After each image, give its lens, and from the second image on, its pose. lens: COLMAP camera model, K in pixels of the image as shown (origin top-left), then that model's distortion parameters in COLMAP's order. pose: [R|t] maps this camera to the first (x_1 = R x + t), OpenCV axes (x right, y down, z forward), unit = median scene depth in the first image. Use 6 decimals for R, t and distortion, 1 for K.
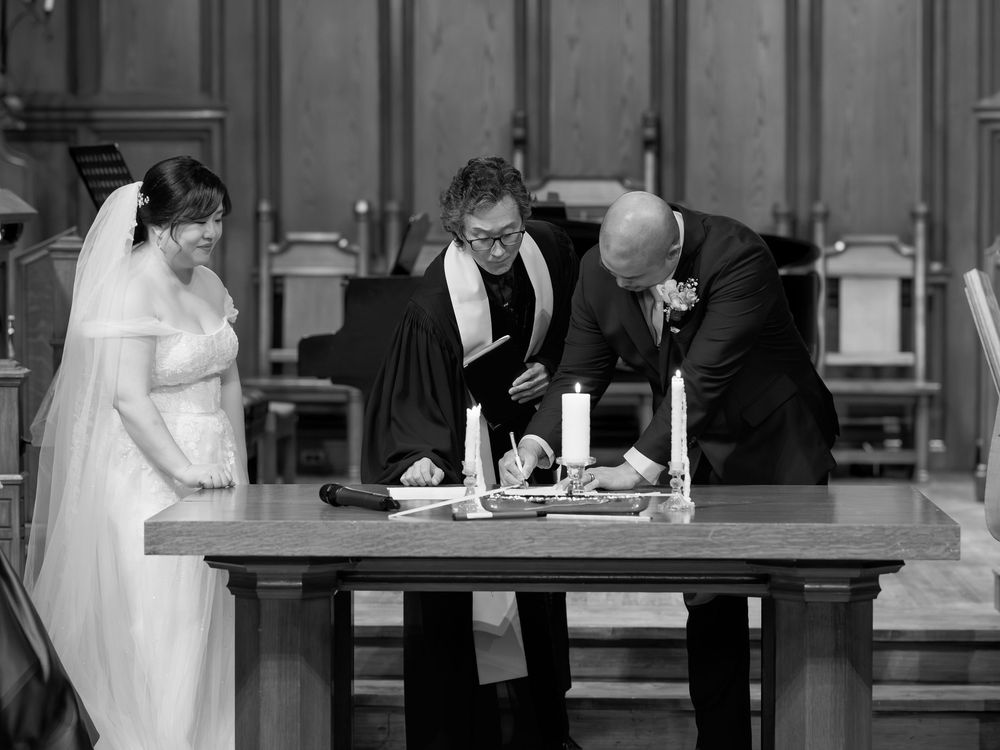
lens RADIAL K [[3461.0, 0, 496.2], [0, 3461.0, 369.5], [0, 0, 1]] dist [-0.022939, 0.000000]
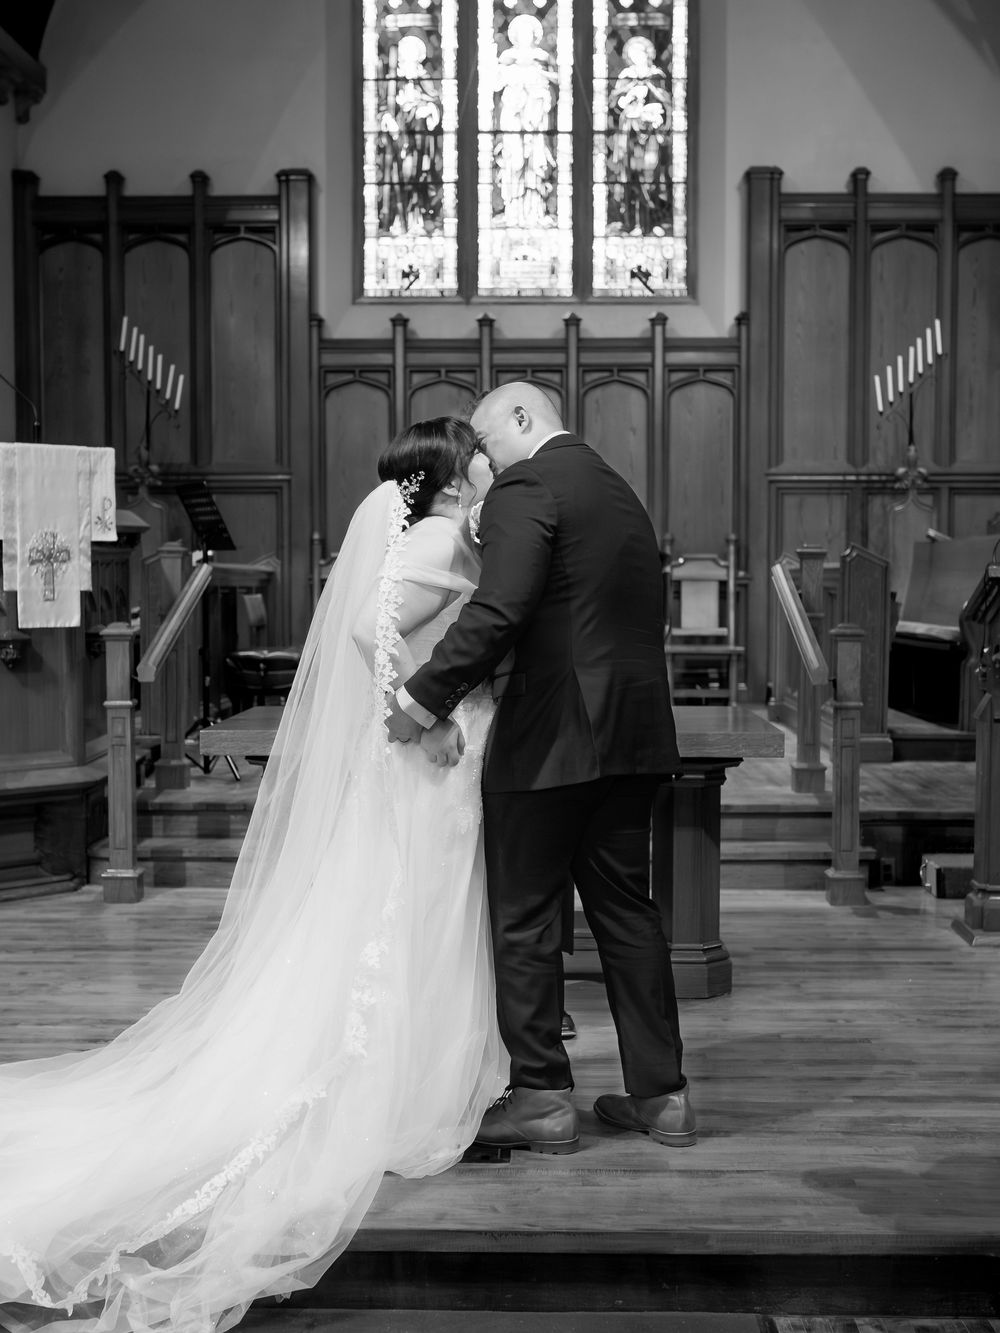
lens RADIAL K [[2039.7, 0, 521.7], [0, 2039.7, 664.6], [0, 0, 1]] dist [0.027526, 0.000000]
pose [[0.999675, -0.001675, 0.025424, 0.002769], [0.001462, 0.999964, 0.008379, 0.004106], [-0.025437, -0.008339, 0.999642, 0.069197]]
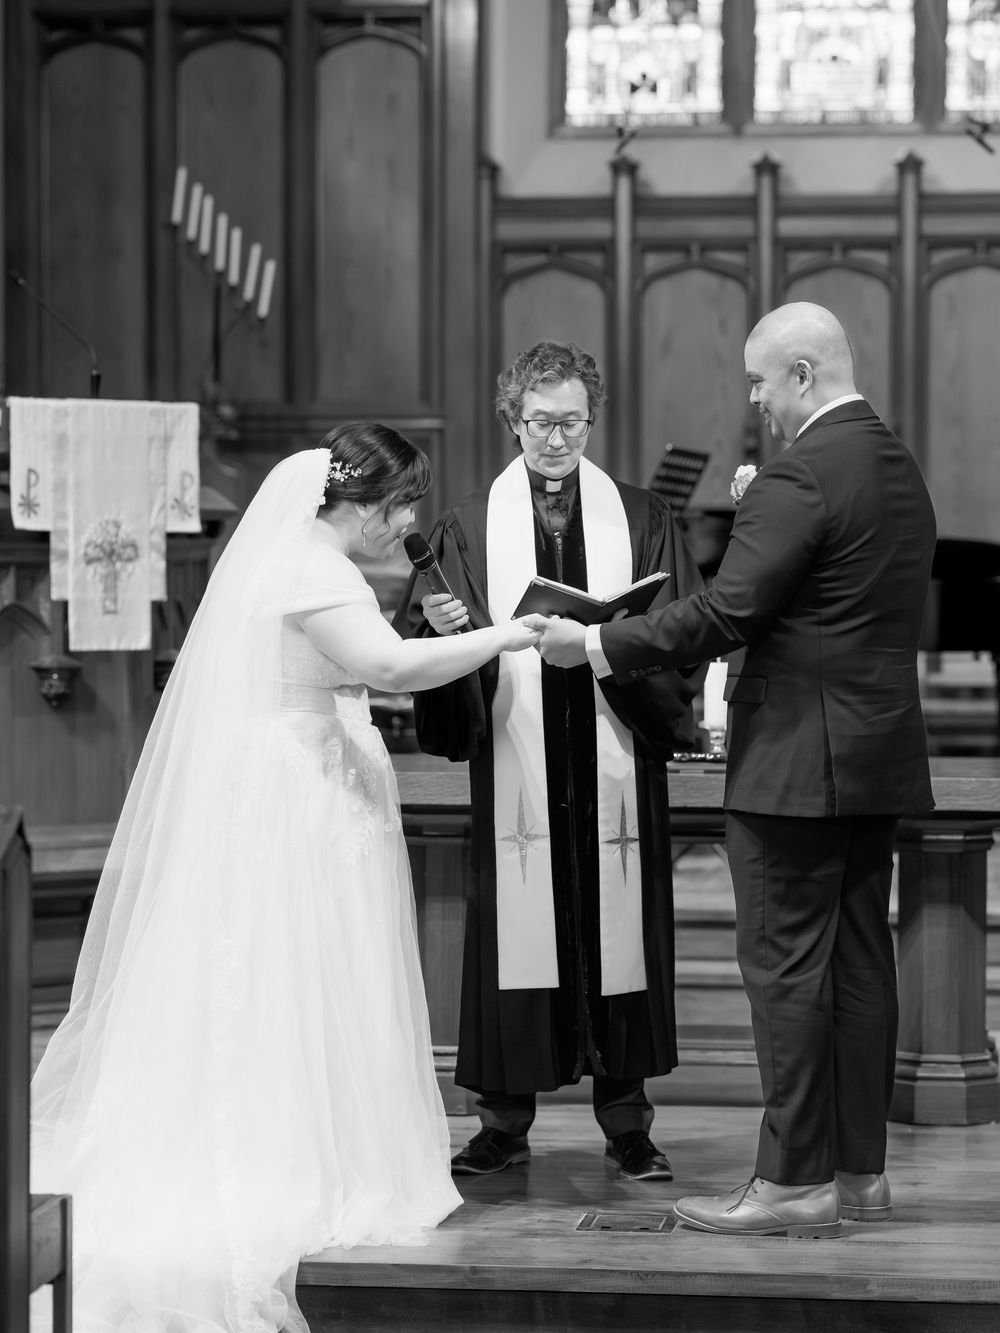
lens RADIAL K [[4039.8, 0, 507.7], [0, 4039.8, 668.9], [0, 0, 1]] dist [-0.045425, 0.000000]
pose [[0.997291, 0.001840, -0.073537, 0.021919], [-0.003049, 0.999862, -0.016330, 0.012847], [0.073497, 0.016510, 0.997159, -0.118629]]
